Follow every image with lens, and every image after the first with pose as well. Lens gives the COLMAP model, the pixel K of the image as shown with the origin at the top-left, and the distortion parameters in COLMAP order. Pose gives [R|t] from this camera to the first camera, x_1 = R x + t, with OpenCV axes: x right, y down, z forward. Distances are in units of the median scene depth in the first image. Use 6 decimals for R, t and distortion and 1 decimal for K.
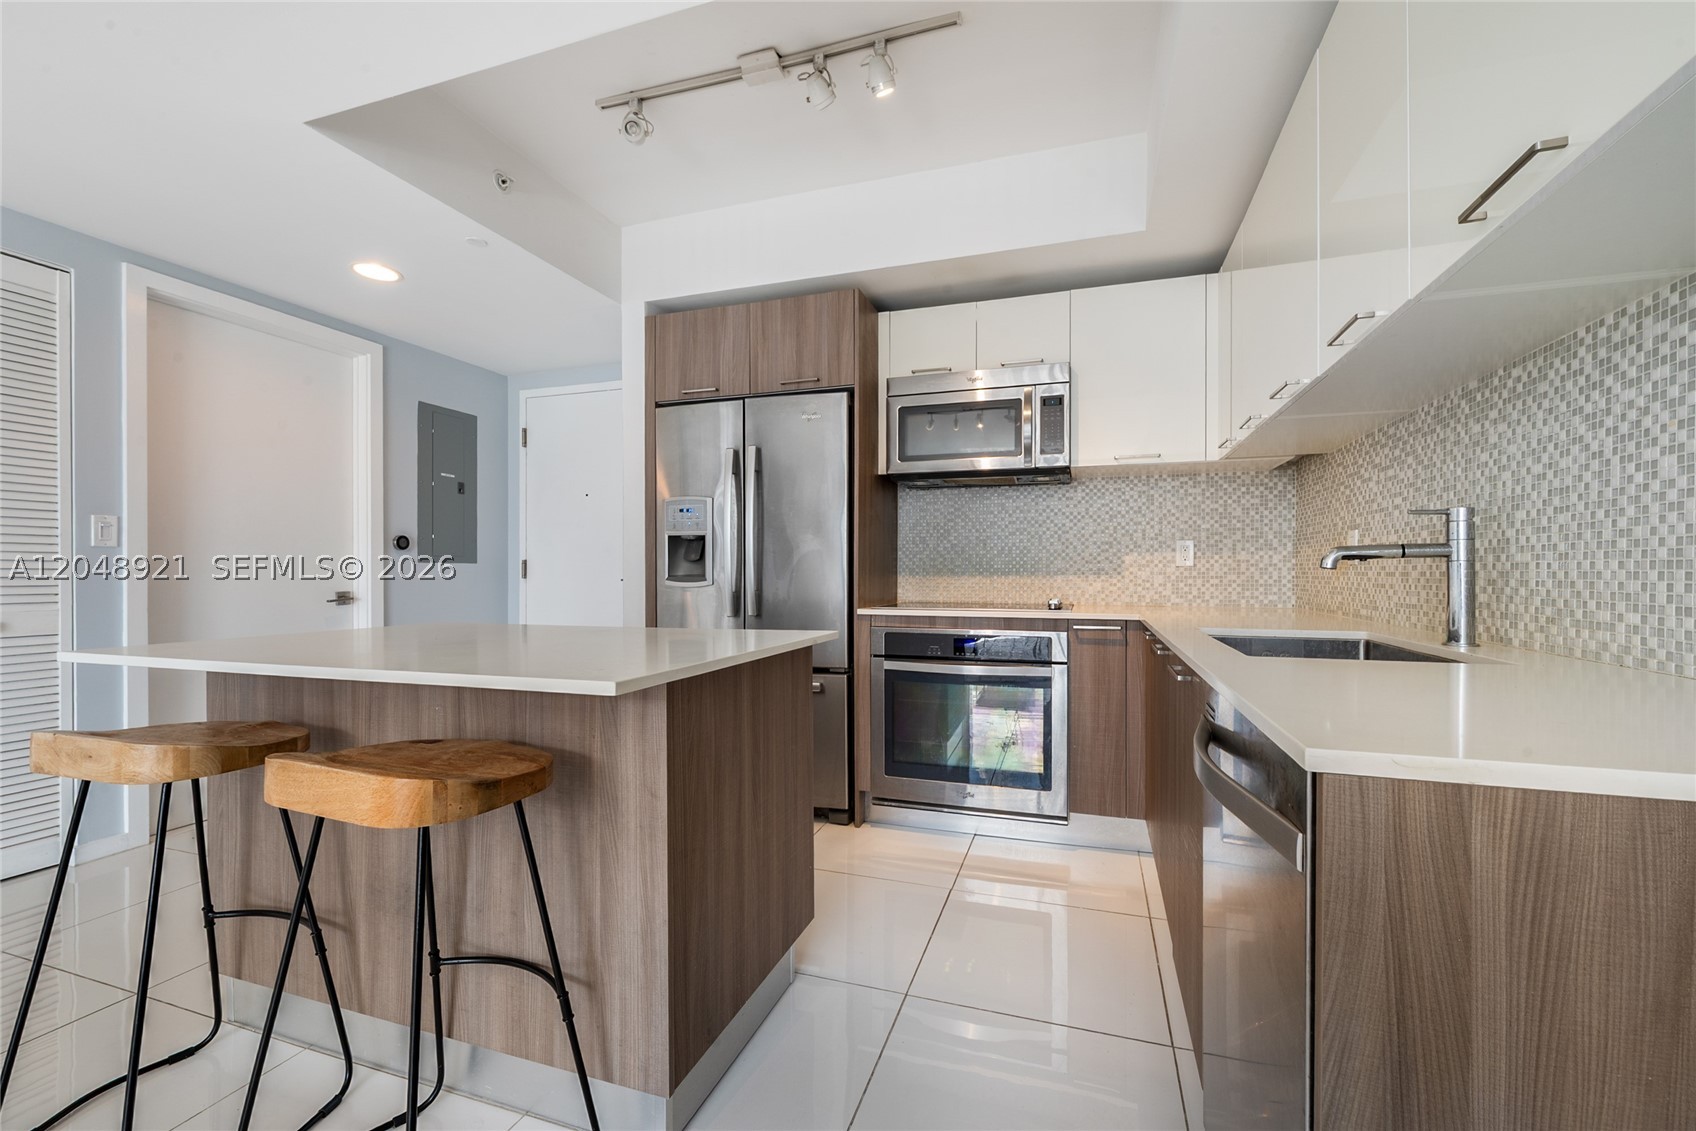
lens RADIAL K [[672.7, 0, 856.1], [0, 672.7, 579.0], [0, 0, 1]] dist [0.000316, -0.002375]
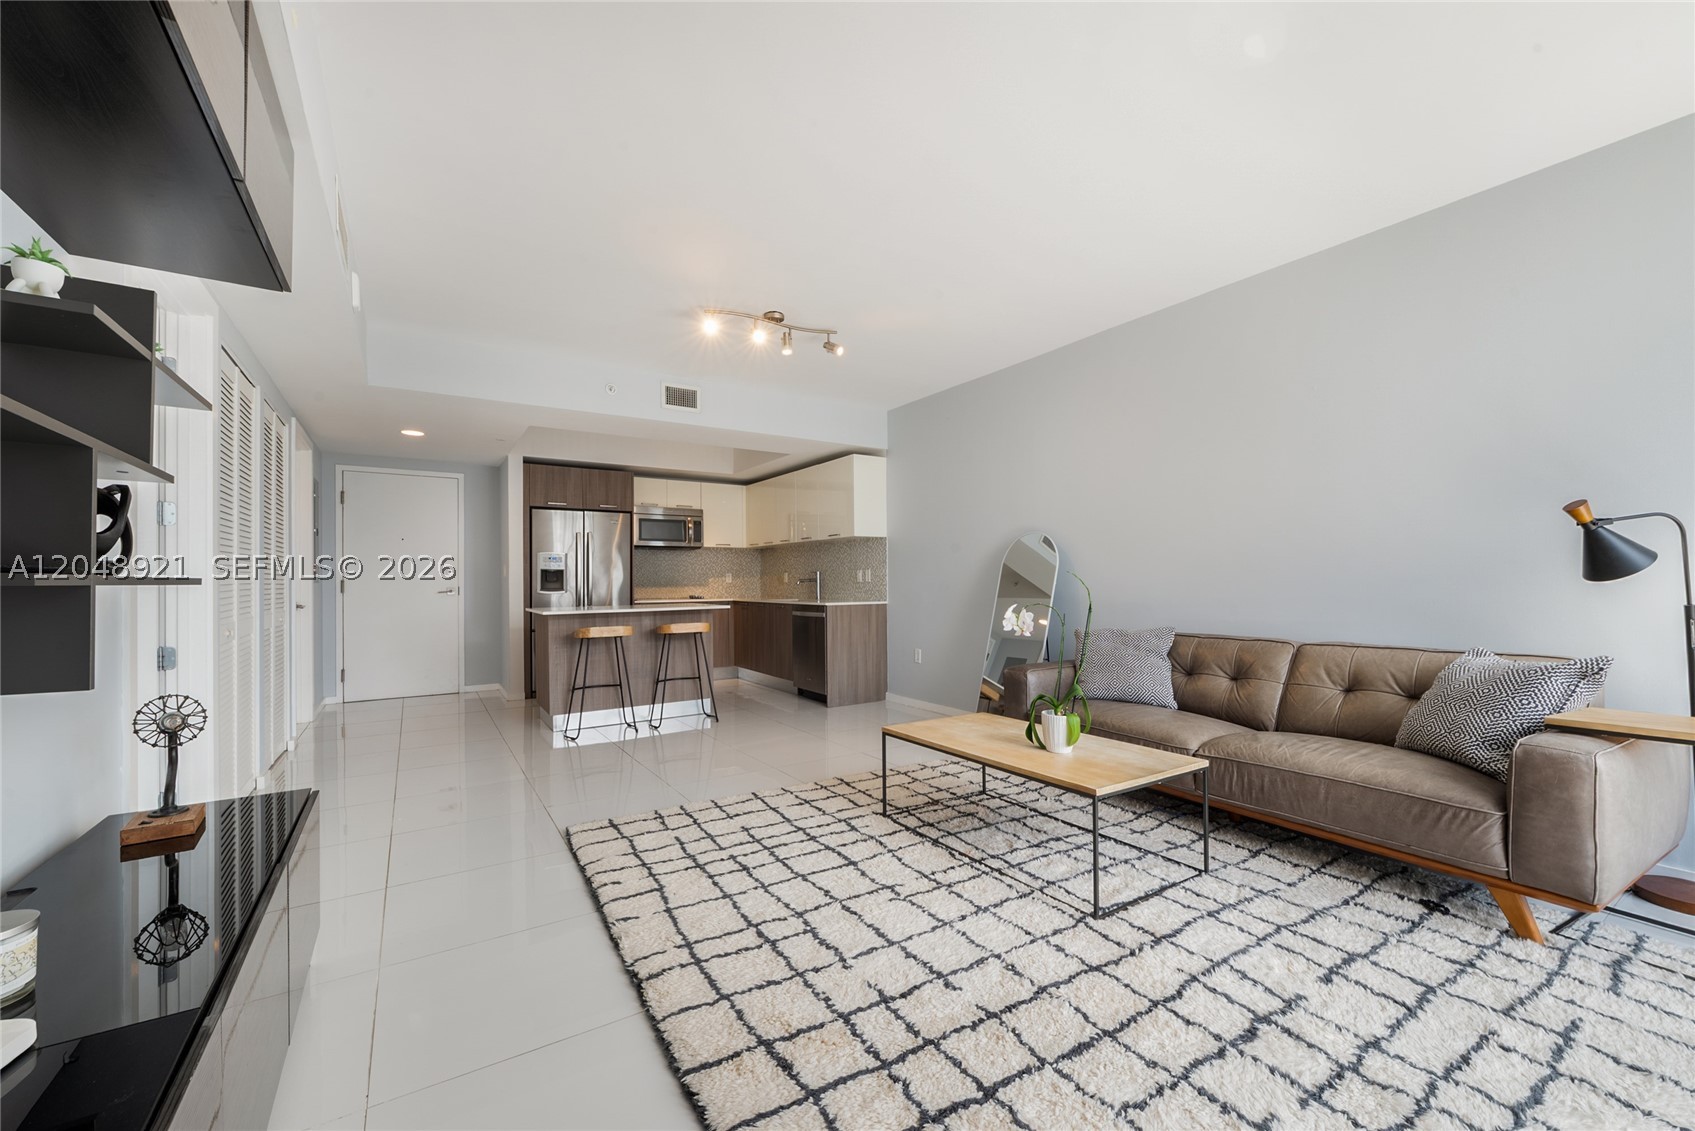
lens RADIAL K [[672.3, 0, 844.1], [0, 672.3, 564.2], [0, 0, 1]] dist [0.000316, -0.002375]
pose [[0.621913, 0.012984, 0.782979, -1.570216], [0.020142, 0.999267, -0.032569, 0.003938], [-0.782827, 0.036025, 0.621195, -1.224976]]
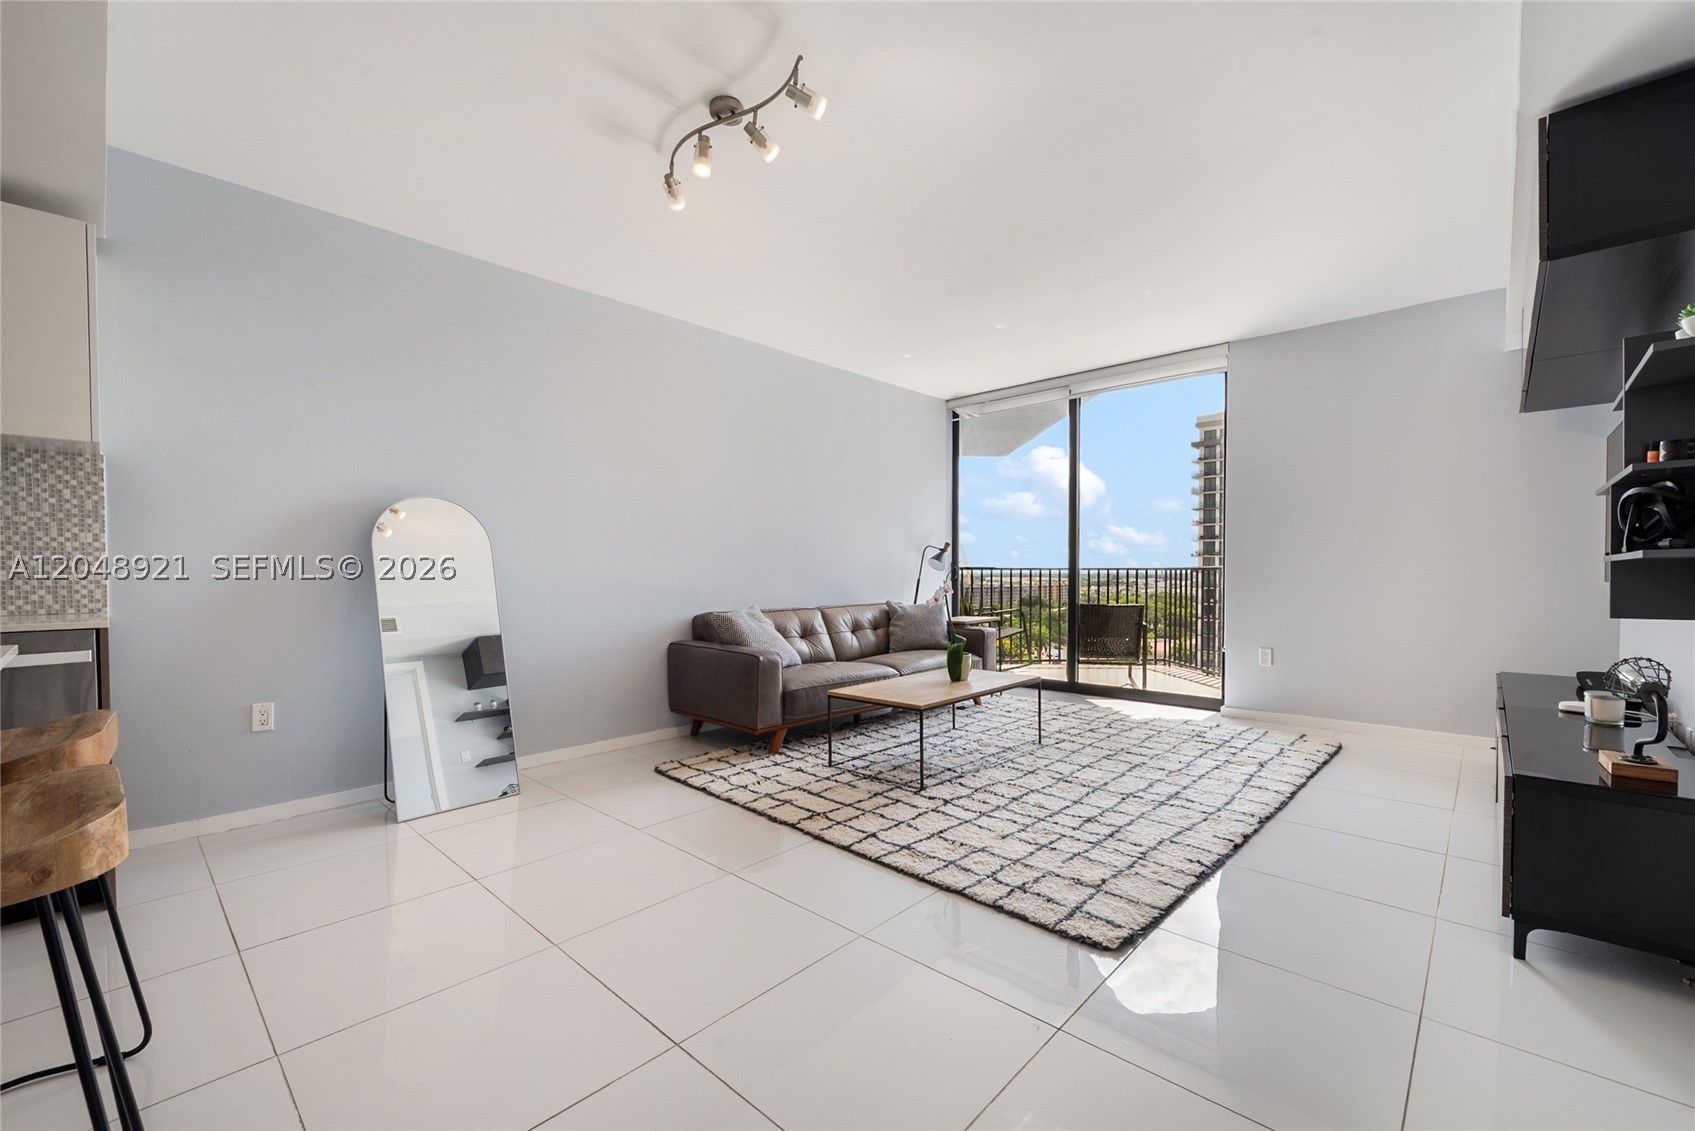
lens RADIAL K [[672.3, 0, 868.8], [0, 672.3, 583.8], [0, 0, 1]] dist [0.000316, -0.002375]
pose [[-0.915276, -0.013056, 0.402616, -1.019868], [0.000535, 0.999434, 0.033627, -0.015625], [-0.402828, 0.030993, -0.914751, 0.589279]]
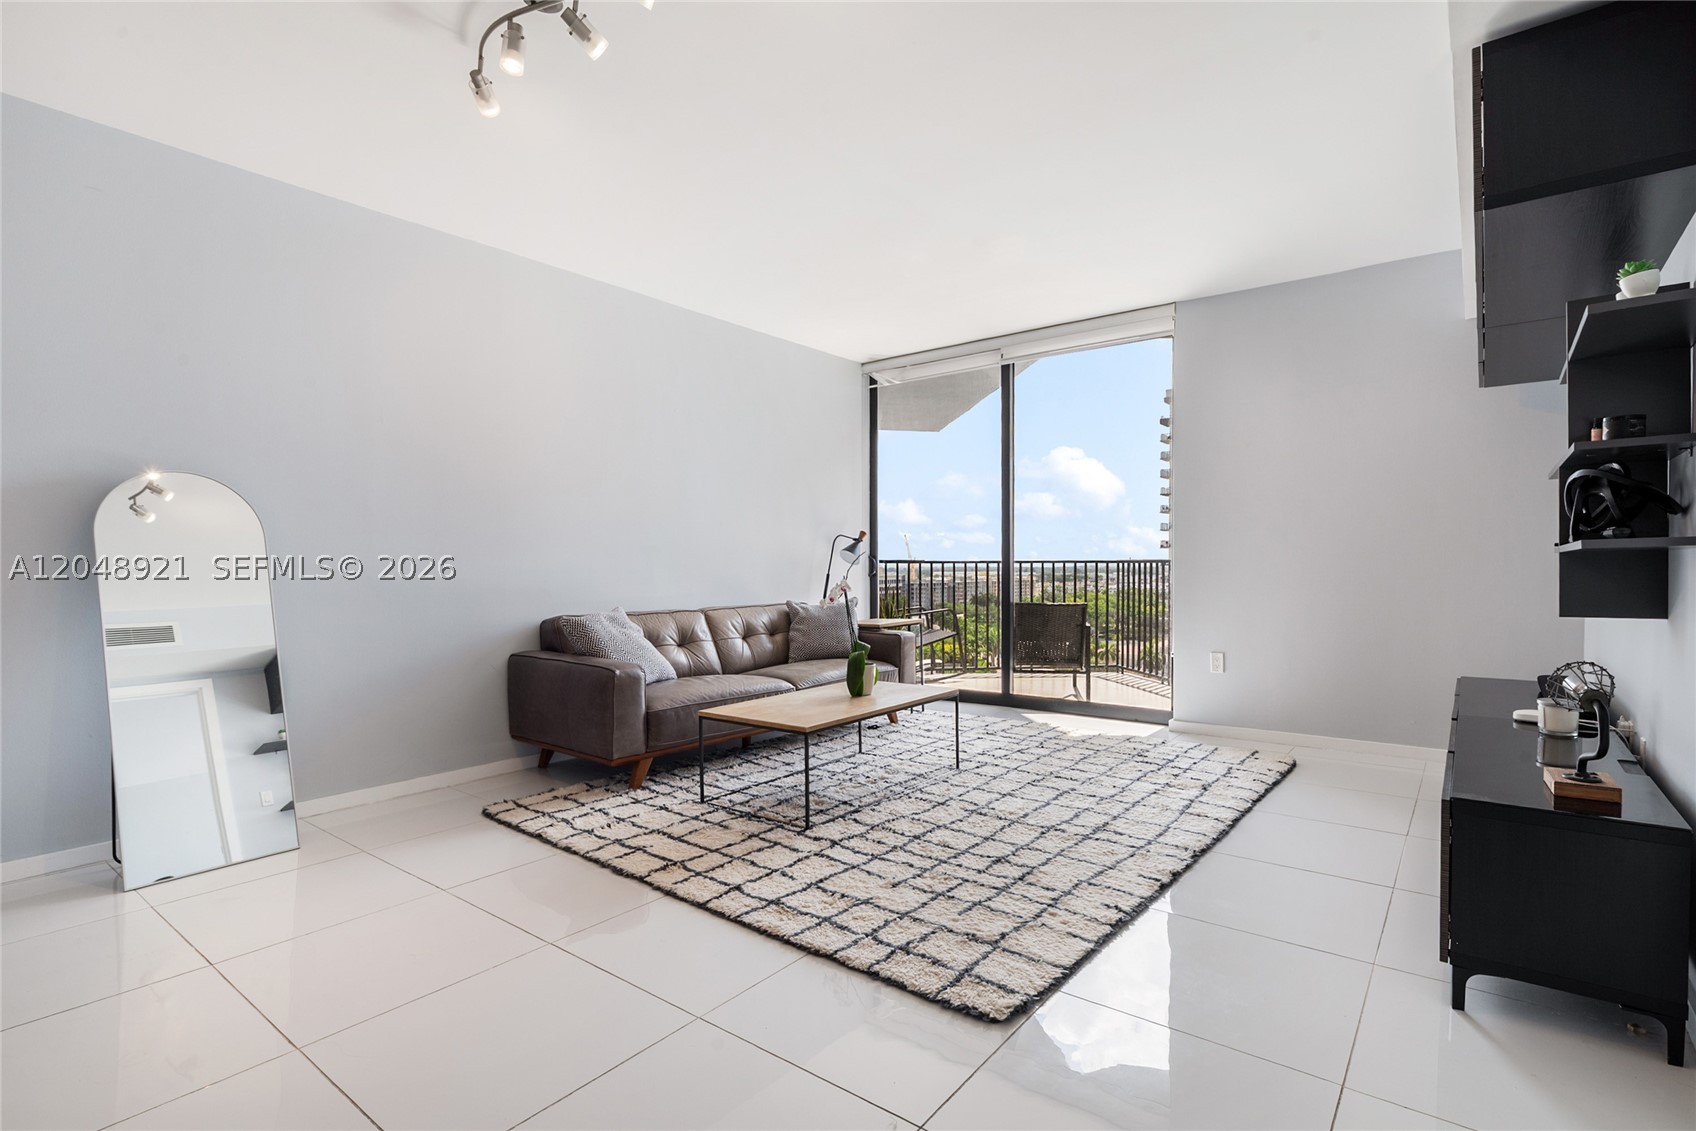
lens RADIAL K [[783.1, 0, 865.7], [0, 783.1, 576.4], [0, 0, 1]] dist [-0.004044, -0.002086]
pose [[-0.945384, -0.008521, 0.325847, -1.084524], [0.001076, 0.999571, 0.029263, -0.015209], [-0.325957, 0.028016, -0.944969, 0.520840]]
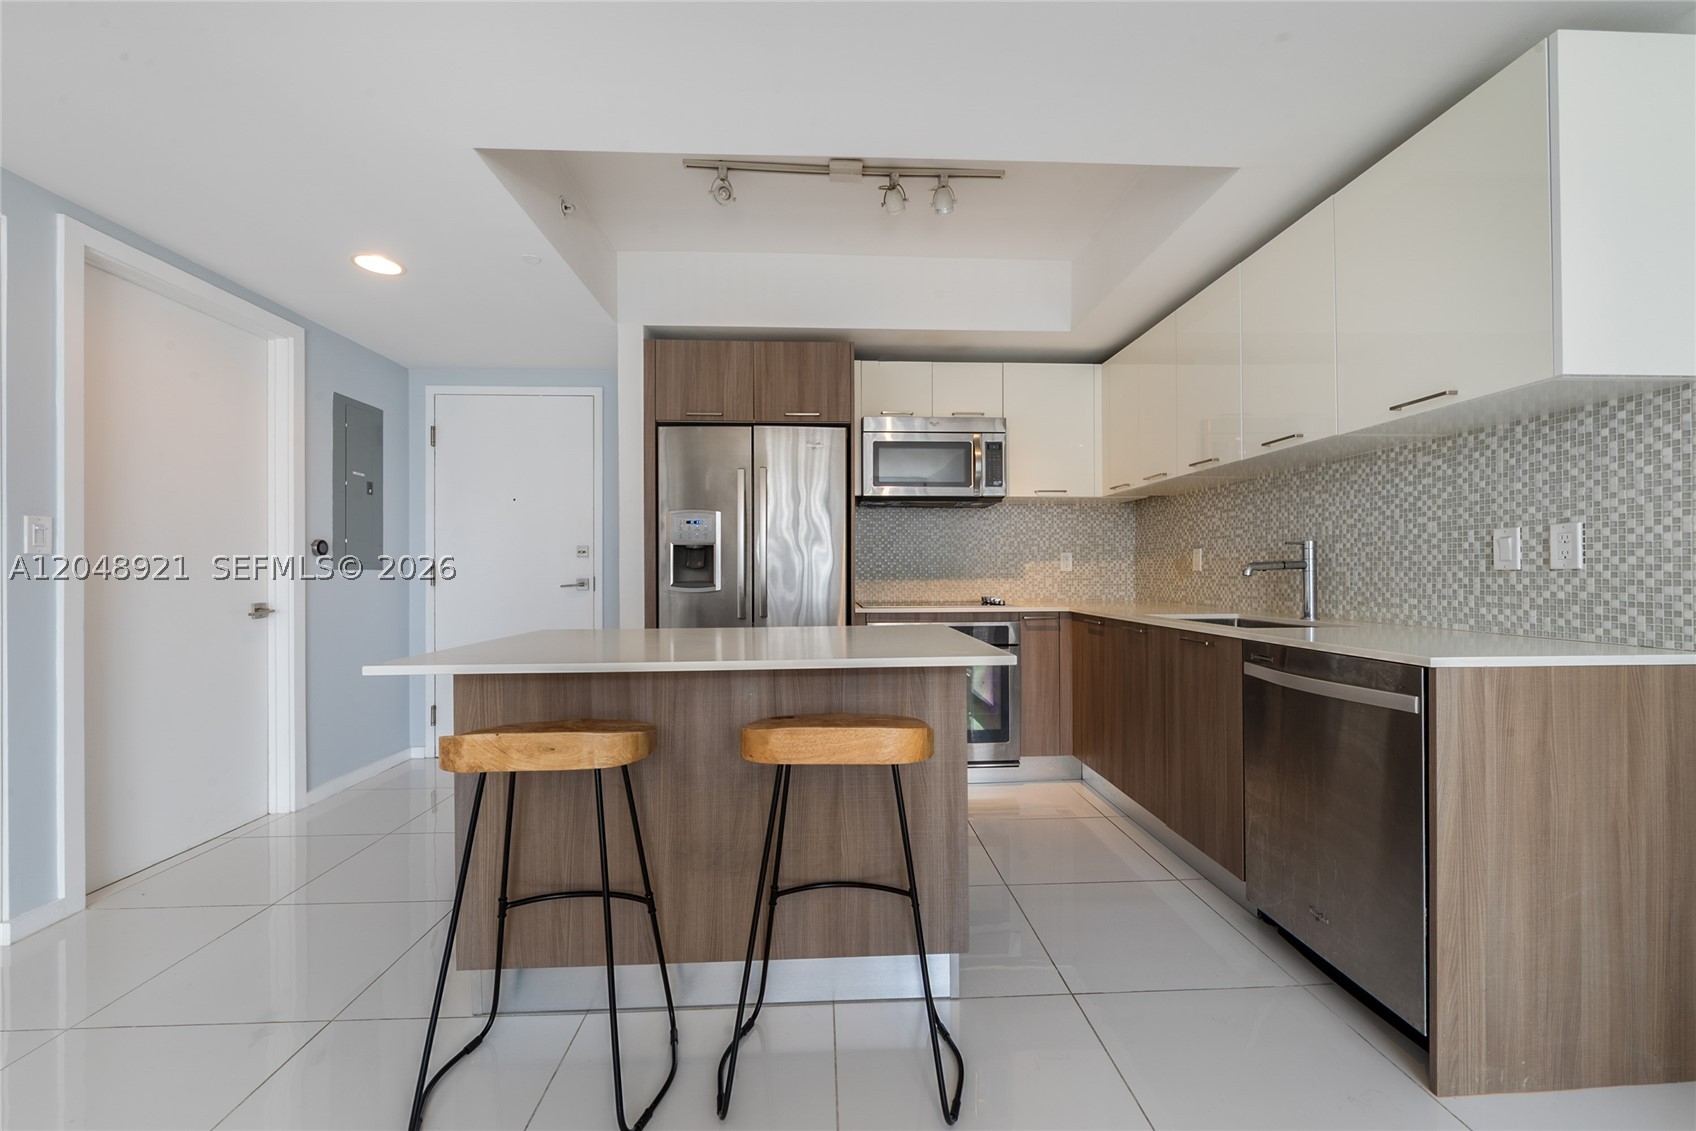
lens RADIAL K [[672.7, 0, 834.3], [0, 672.7, 573.0], [0, 0, 1]] dist [0.000316, -0.002375]
pose [[0.936253, -0.004956, 0.351292, -0.489614], [0.008832, 0.999917, -0.009431, -0.009183], [-0.351216, 0.011932, 0.936218, -0.114781]]
